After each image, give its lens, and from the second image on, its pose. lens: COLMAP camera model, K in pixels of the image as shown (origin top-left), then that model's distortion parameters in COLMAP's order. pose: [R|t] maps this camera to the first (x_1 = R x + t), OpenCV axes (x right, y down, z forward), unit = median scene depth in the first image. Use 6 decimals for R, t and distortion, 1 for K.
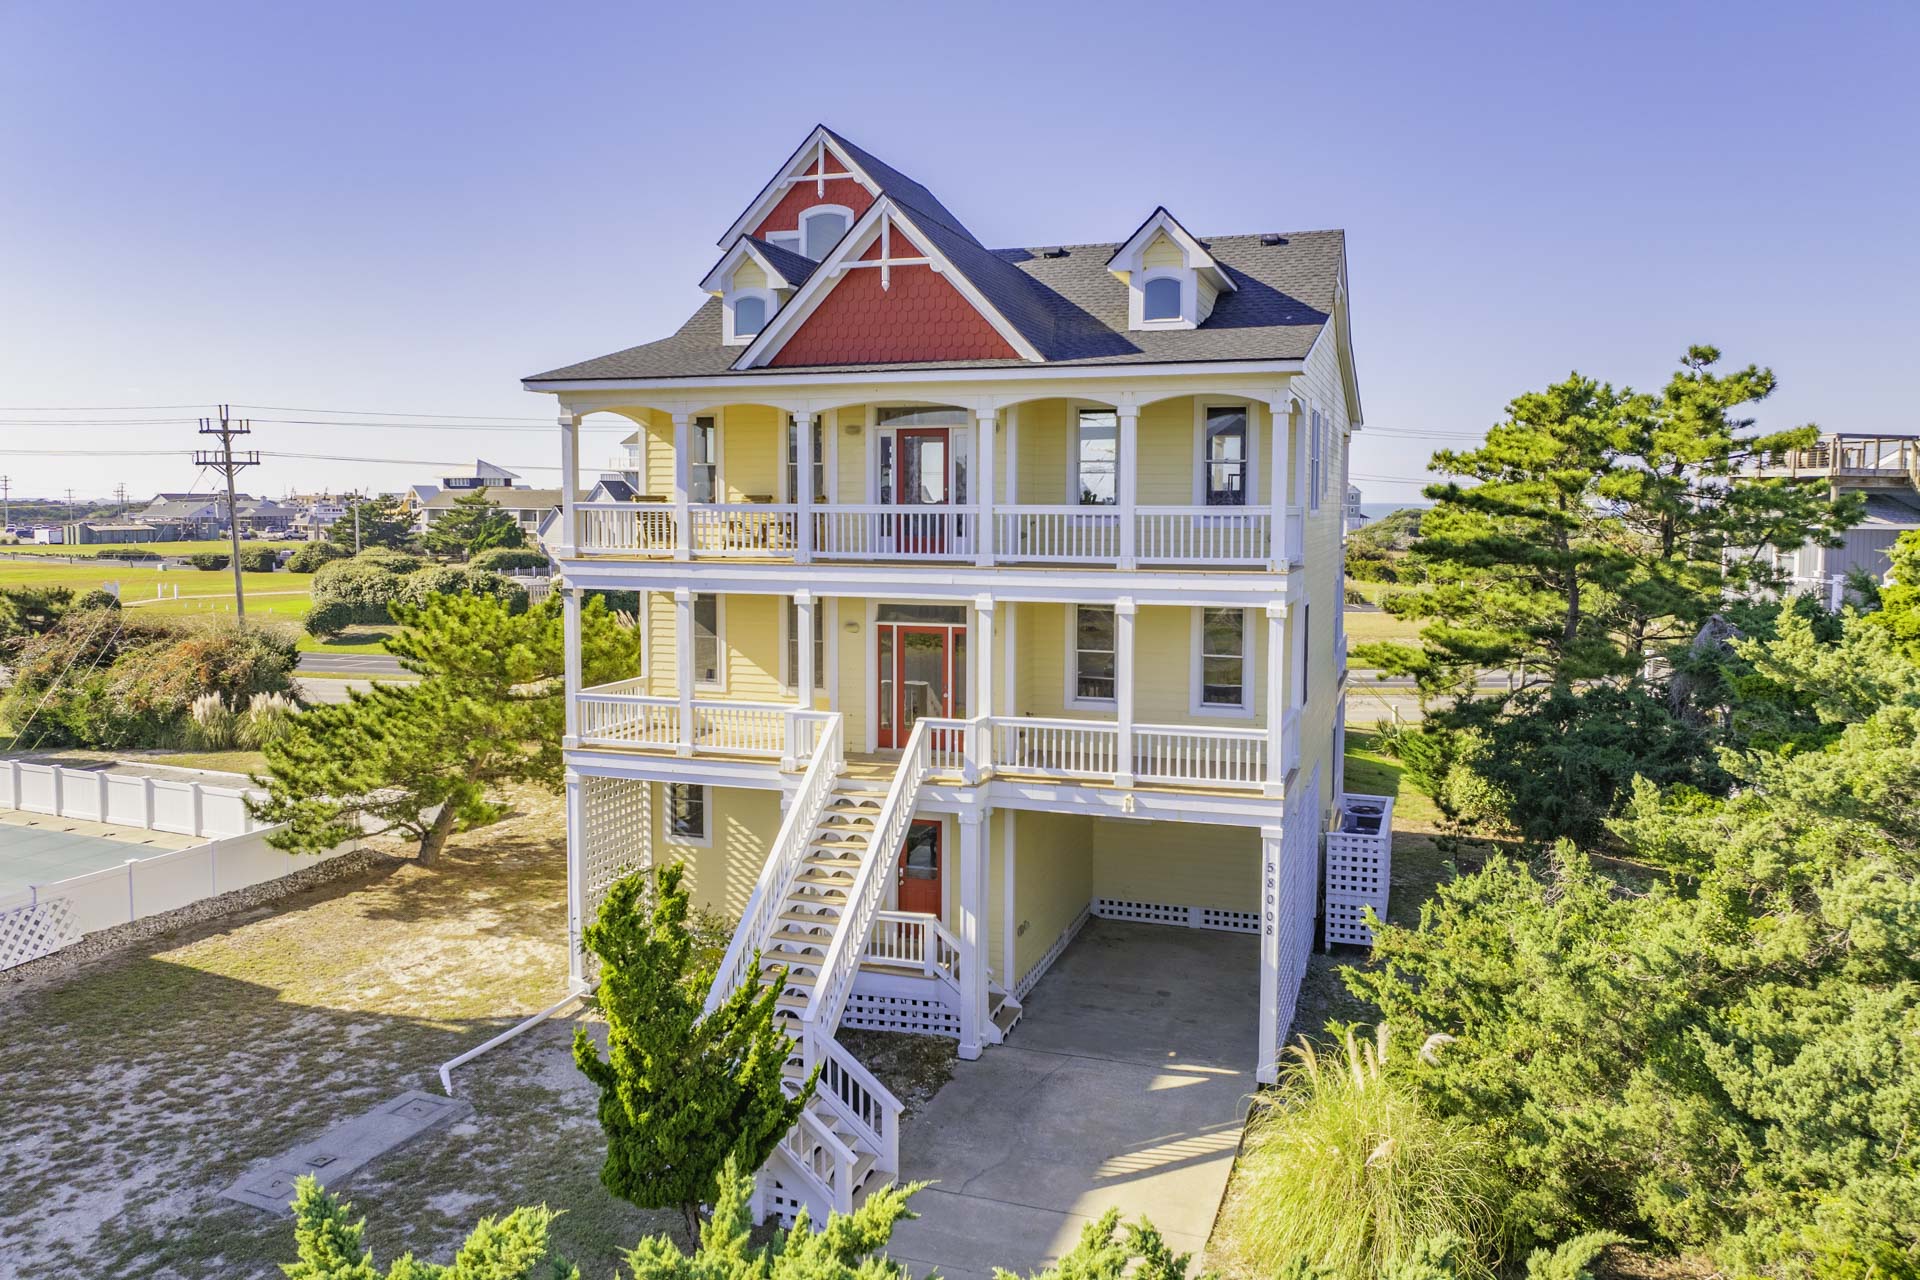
lens RADIAL K [[1359.7, 0, 960.0], [0, 1359.7, 640.0], [0, 0, 1]] dist [-0.026387, -0.008134]
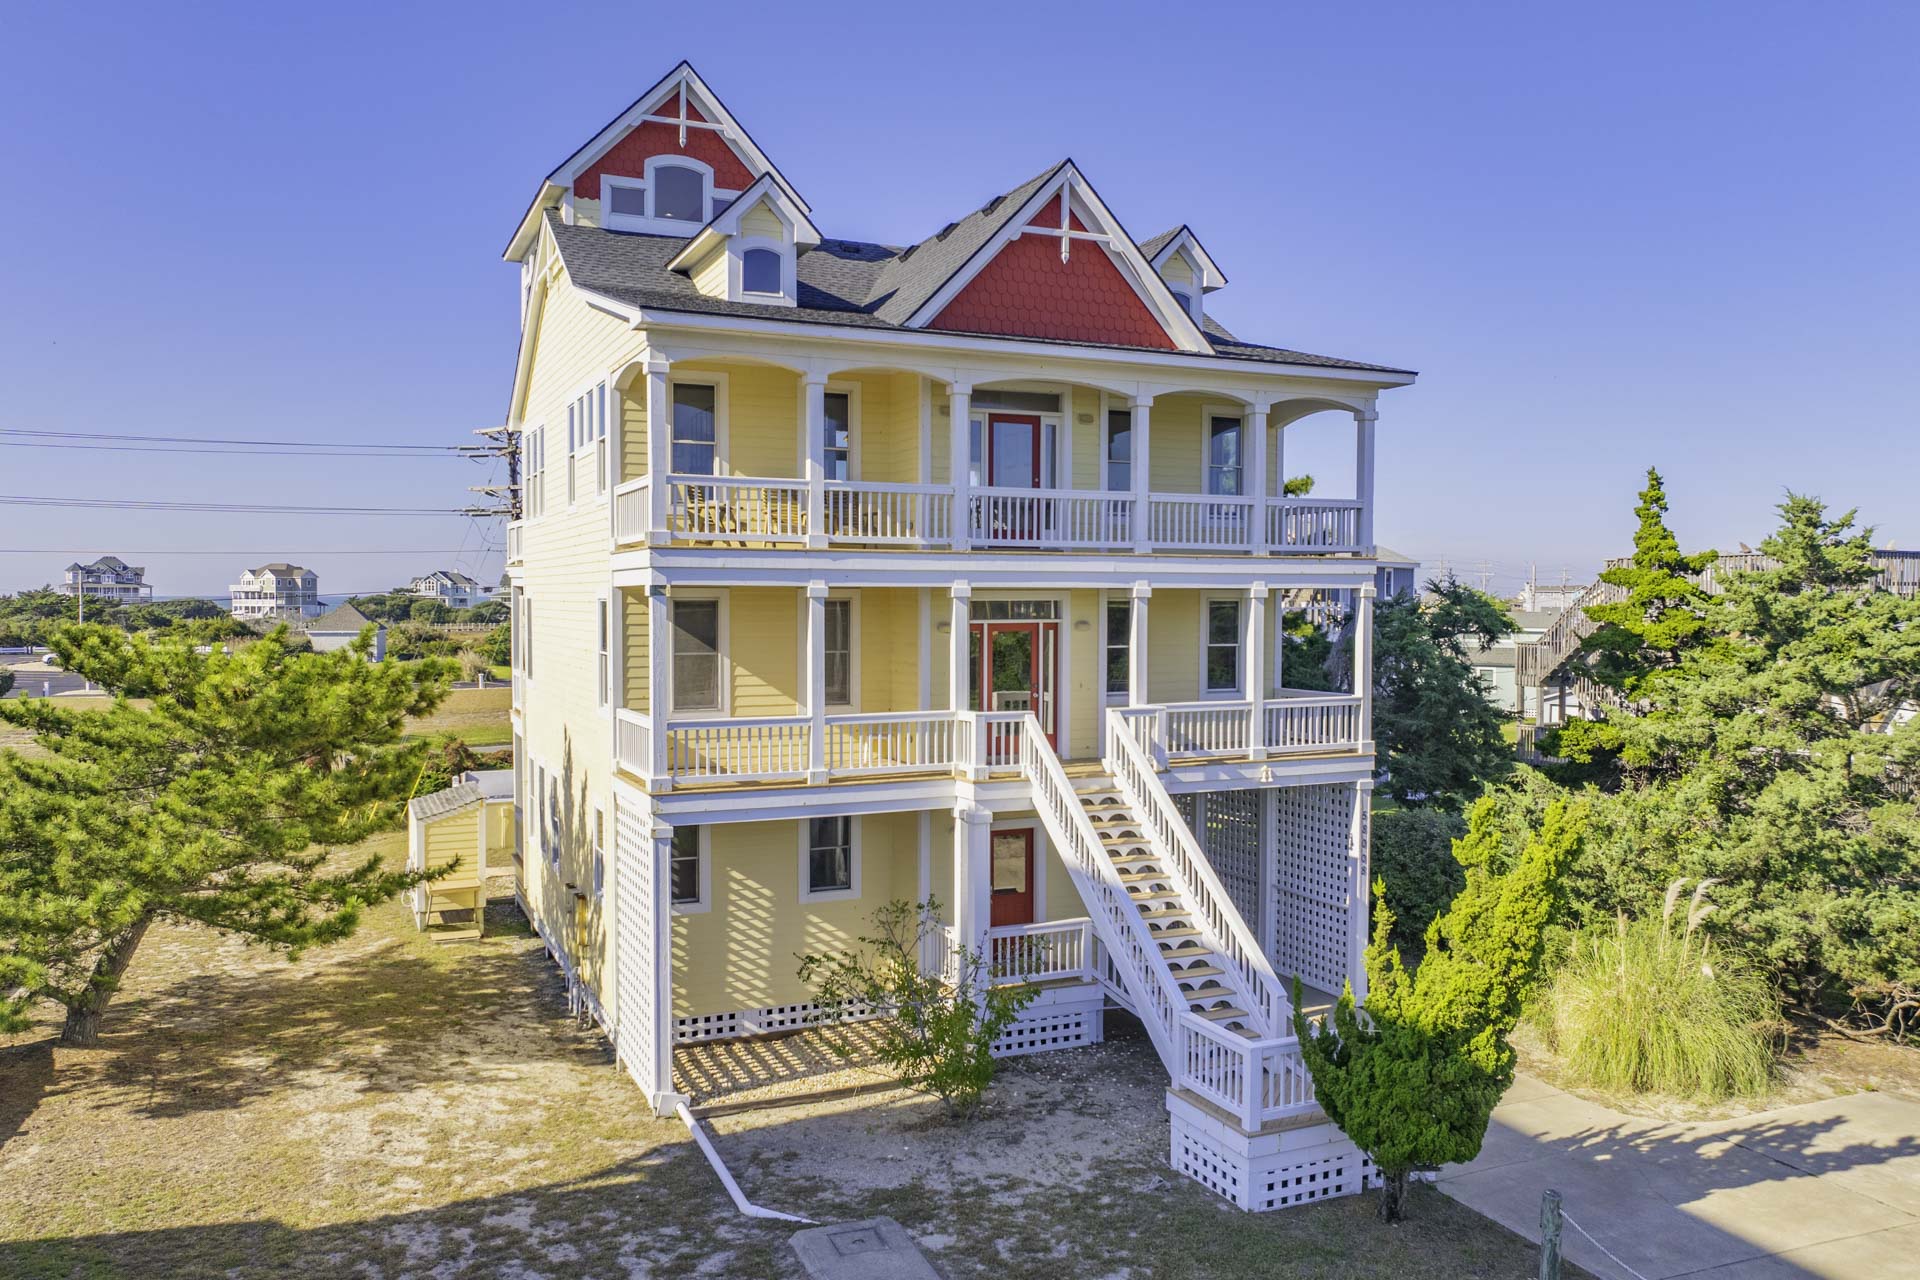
lens RADIAL K [[1410.3, 0, 965.5], [0, 1410.3, 701.4], [0, 0, 1]] dist [-0.039432, -0.000491]
pose [[0.739033, -0.053772, 0.671519, -0.719029], [0.068064, 0.997669, 0.004981, 0.037221], [-0.670222, 0.042025, 0.740970, 0.299263]]
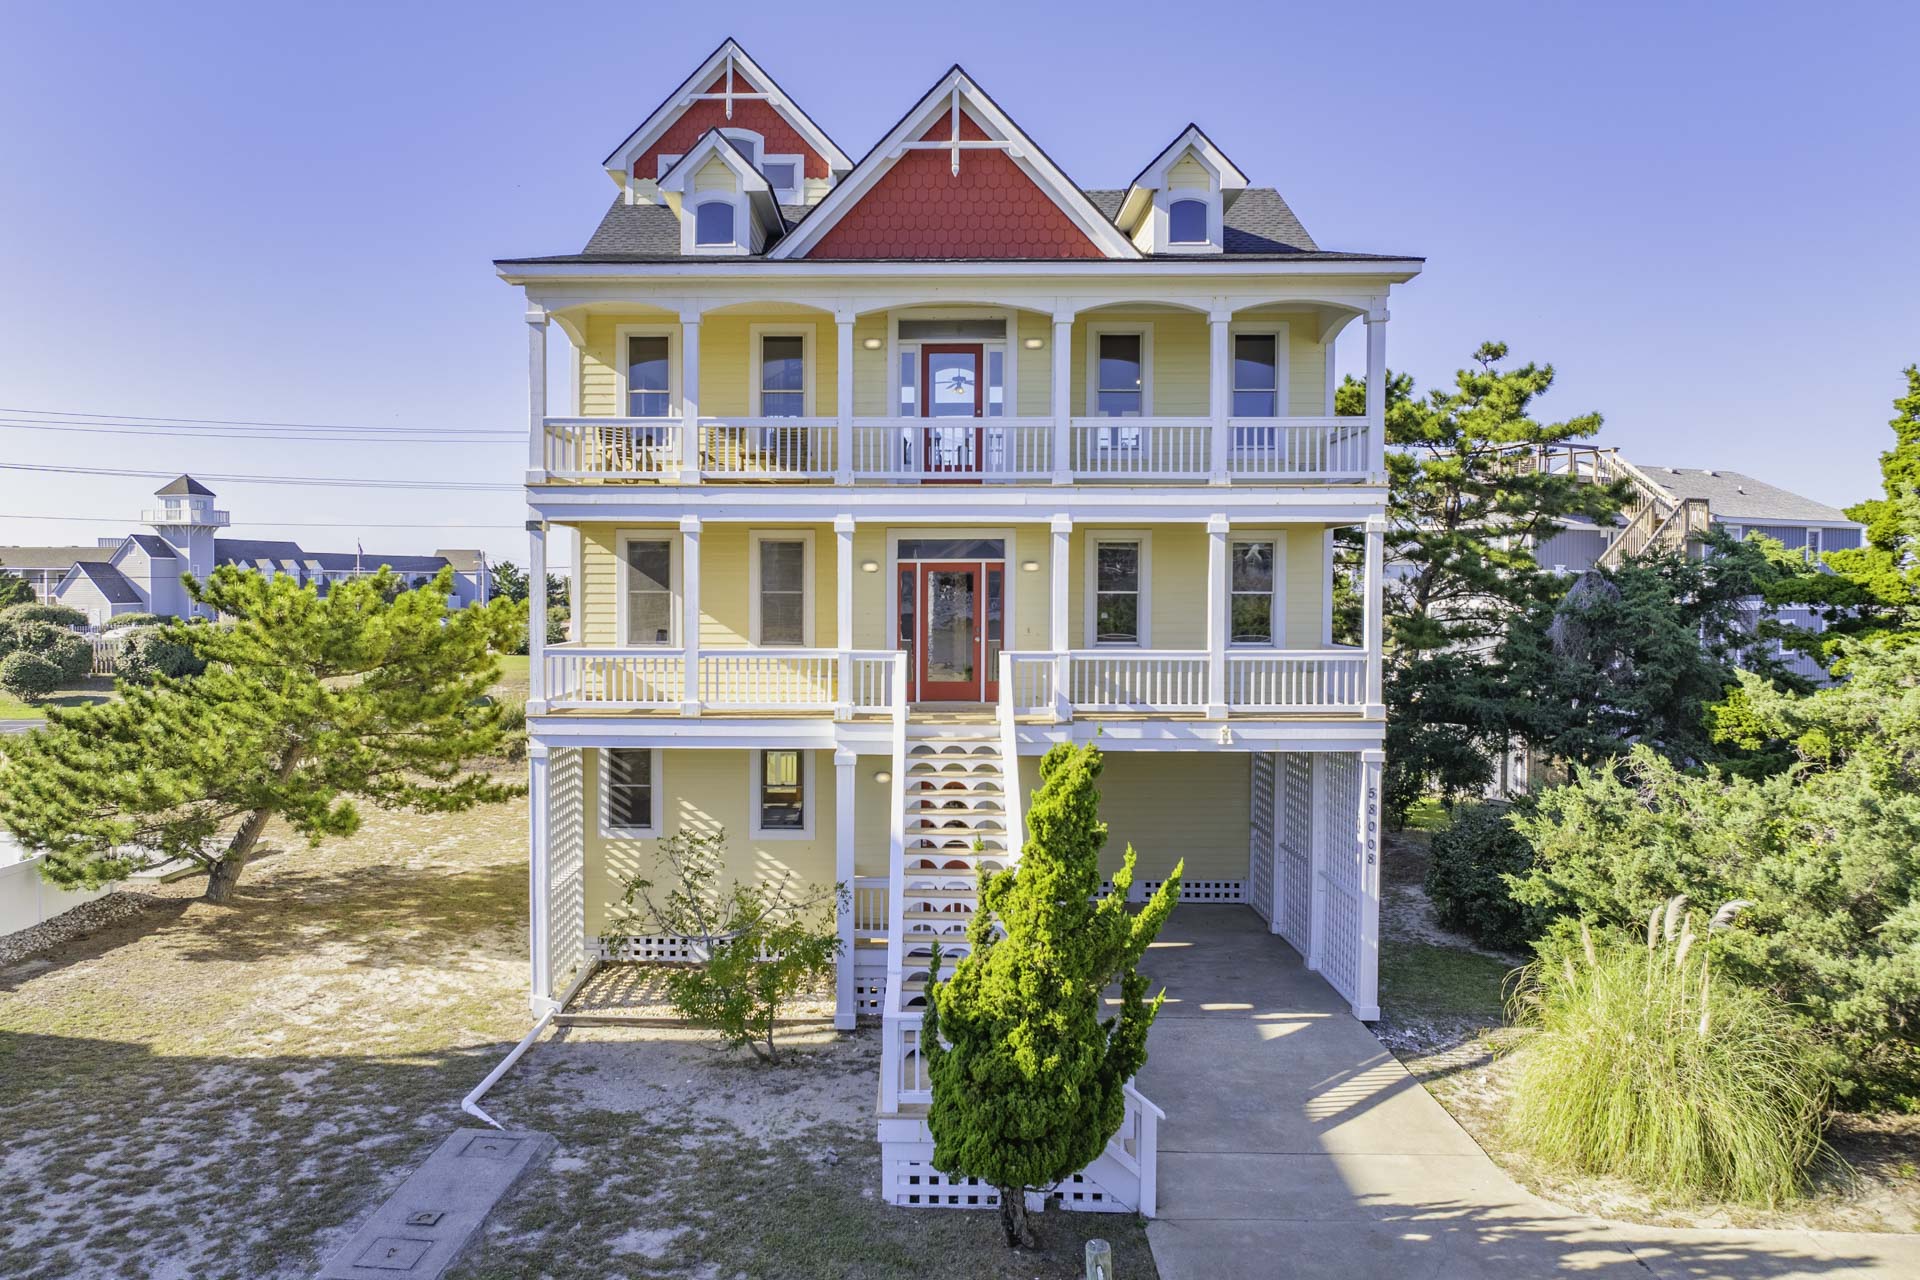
lens RADIAL K [[1355.7, 0, 879.1], [0, 1355.7, 663.9], [0, 0, 1]] dist [-0.042609, 0.006155]
pose [[0.959105, -0.020262, 0.282326, -0.330622], [0.030567, 0.999016, -0.032144, 0.084792], [-0.281397, 0.039460, 0.958780, 0.155762]]
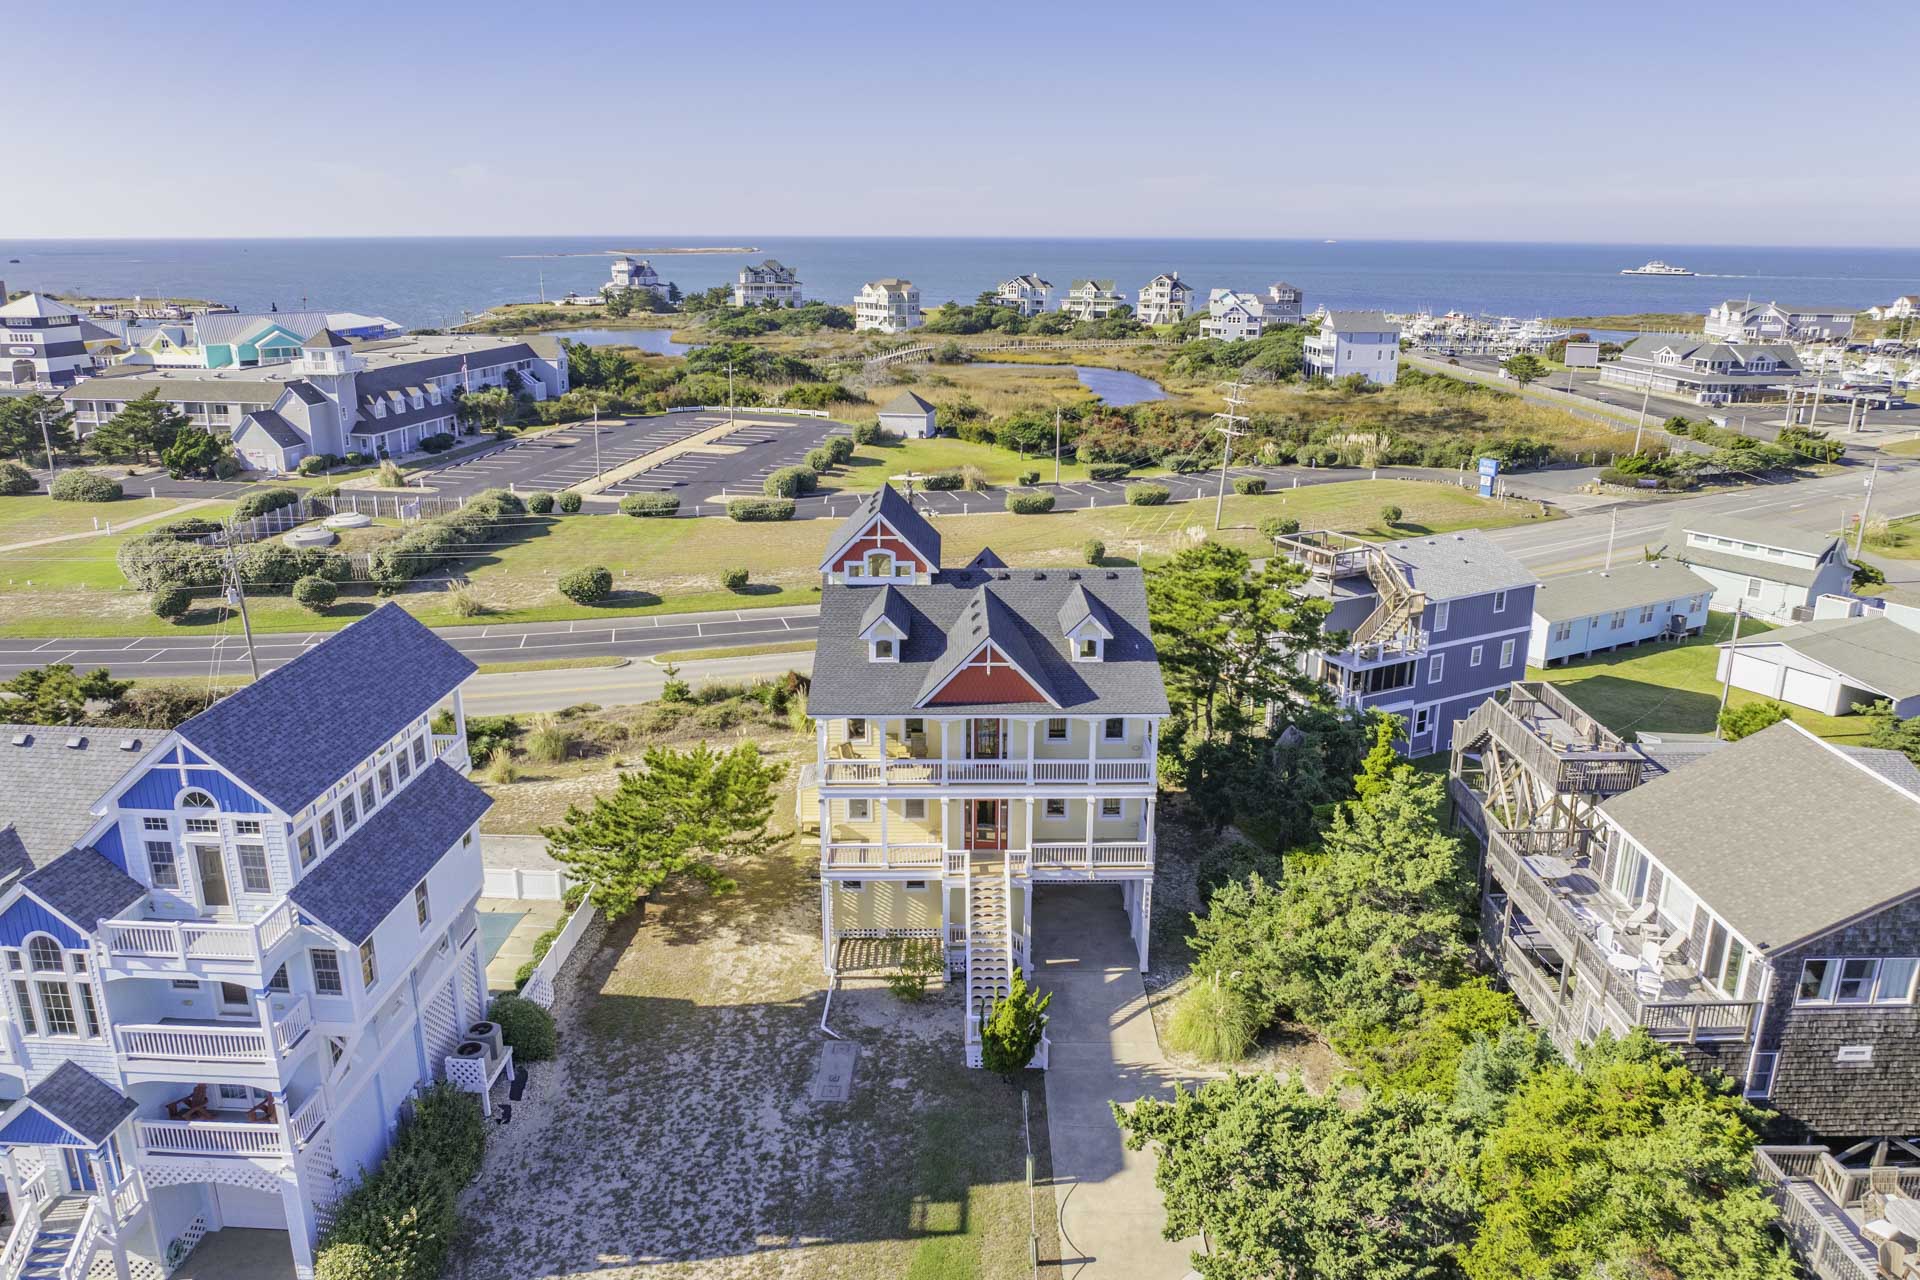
lens RADIAL K [[1260.3, 0, 964.0], [0, 1260.3, 709.1], [0, 0, 1]] dist [-0.029384, -0.001493]
pose [[0.946606, -0.109860, 0.303099, -0.671327], [0.035645, 0.970050, 0.240277, -0.647678], [-0.320417, -0.216643, 0.922170, -0.851204]]
